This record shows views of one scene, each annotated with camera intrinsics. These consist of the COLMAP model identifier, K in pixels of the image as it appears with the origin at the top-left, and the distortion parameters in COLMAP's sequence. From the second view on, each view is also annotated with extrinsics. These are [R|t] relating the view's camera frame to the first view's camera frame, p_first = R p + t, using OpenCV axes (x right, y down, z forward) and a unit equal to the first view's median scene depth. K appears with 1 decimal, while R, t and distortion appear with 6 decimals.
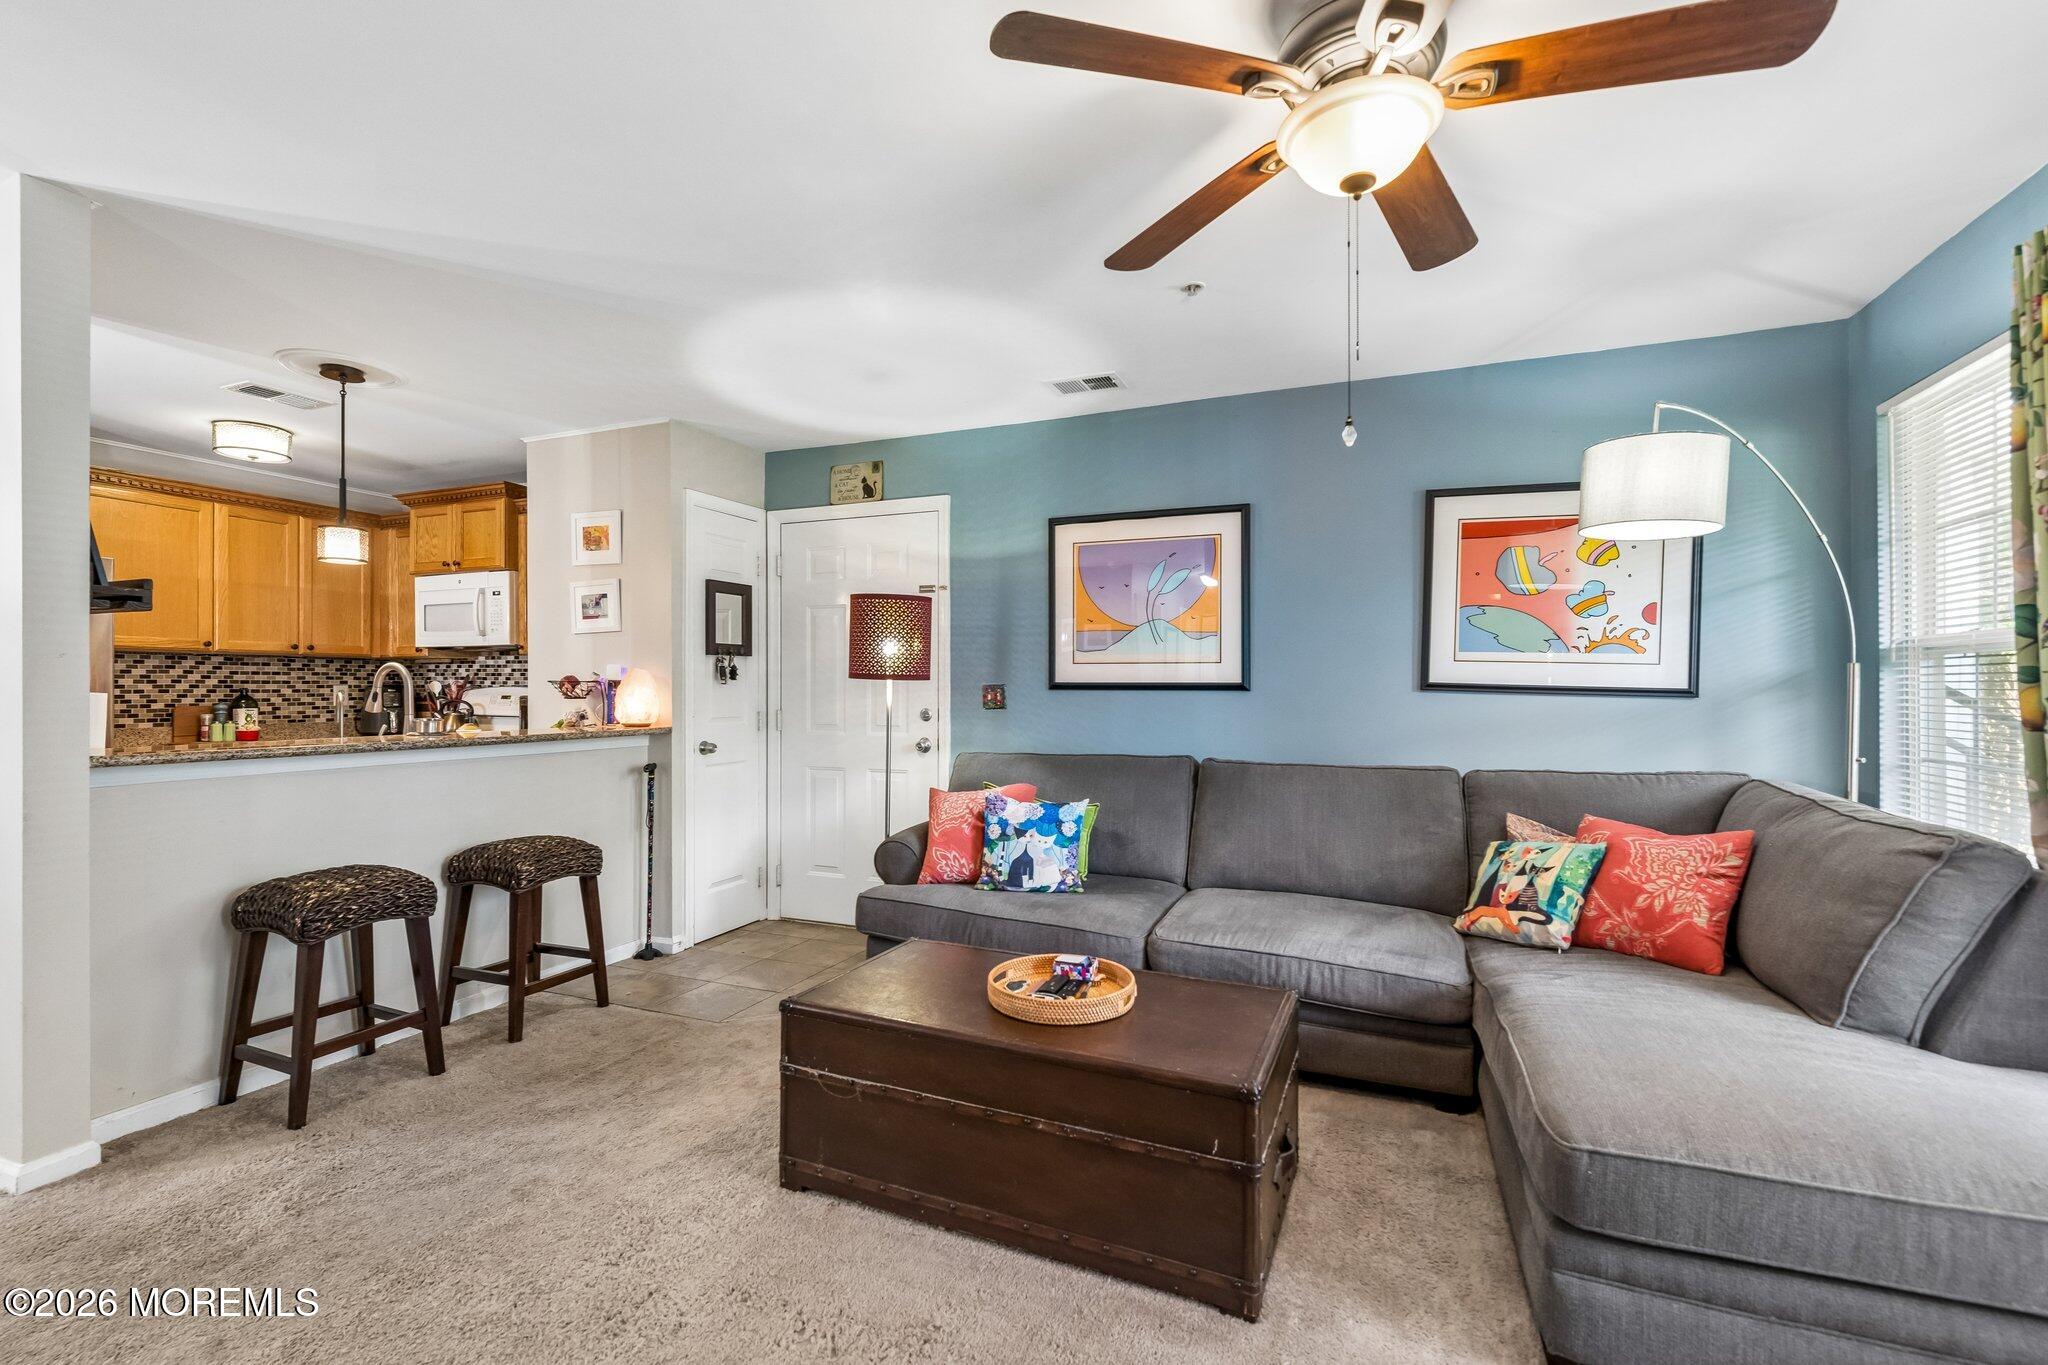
lens RADIAL K [[890.4, 0, 1021.2], [0, 890.4, 680.0], [0, 0, 1]] dist [0.002703, -0.000482]
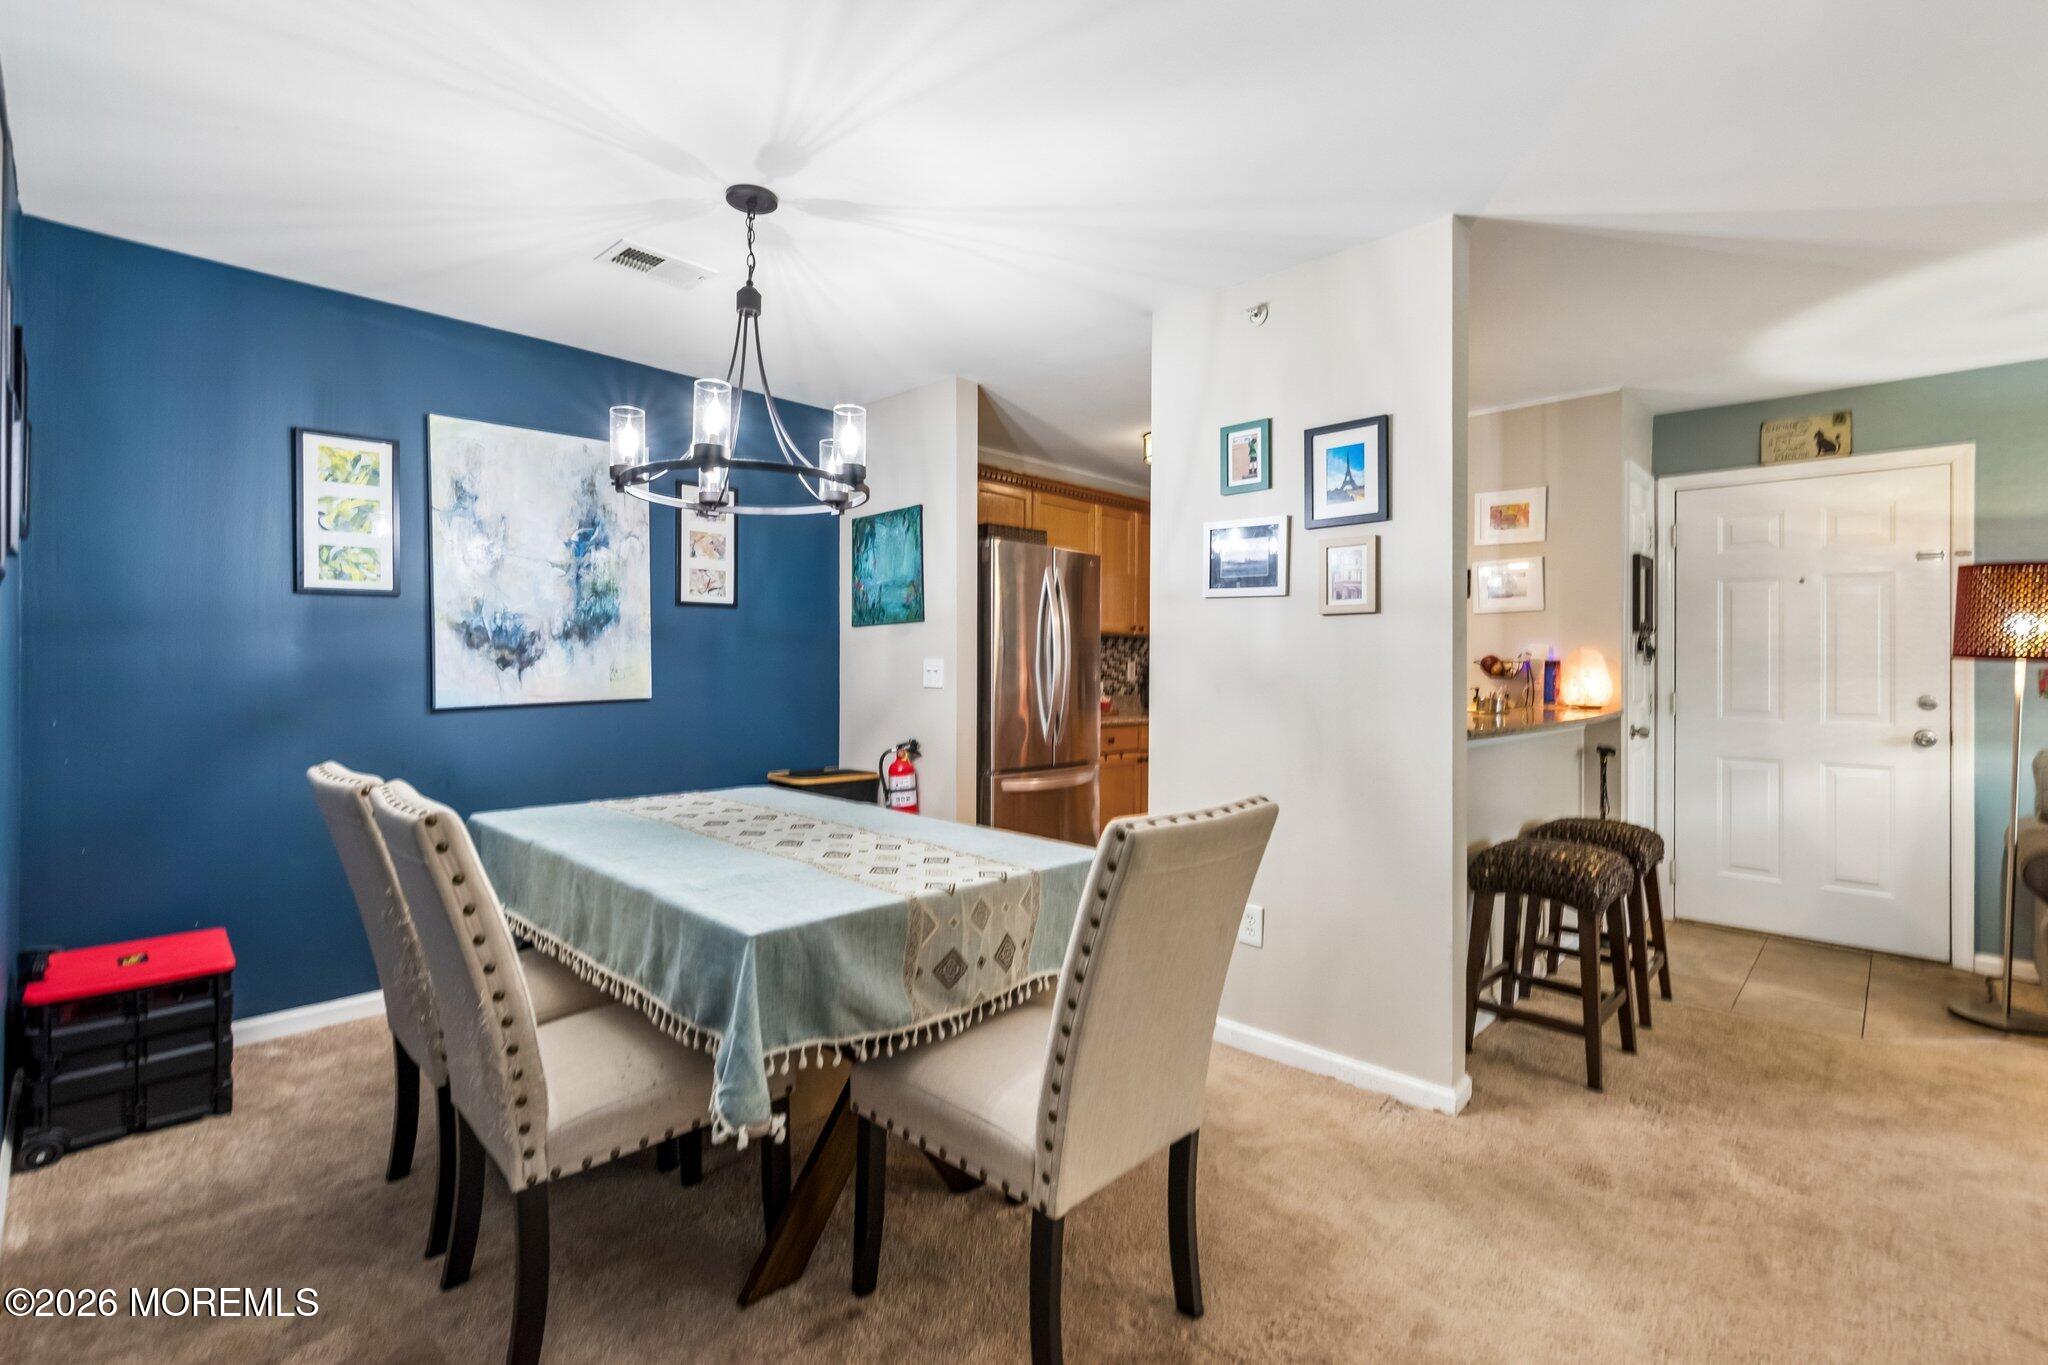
lens RADIAL K [[890.4, 0, 1022.2], [0, 890.4, 668.2], [0, 0, 1]] dist [0.002703, -0.000482]
pose [[0.928900, 0.009629, -0.370205, -0.638168], [-0.004569, 0.999884, 0.014542, -0.002380], [0.370302, -0.011816, 0.928836, -0.129217]]
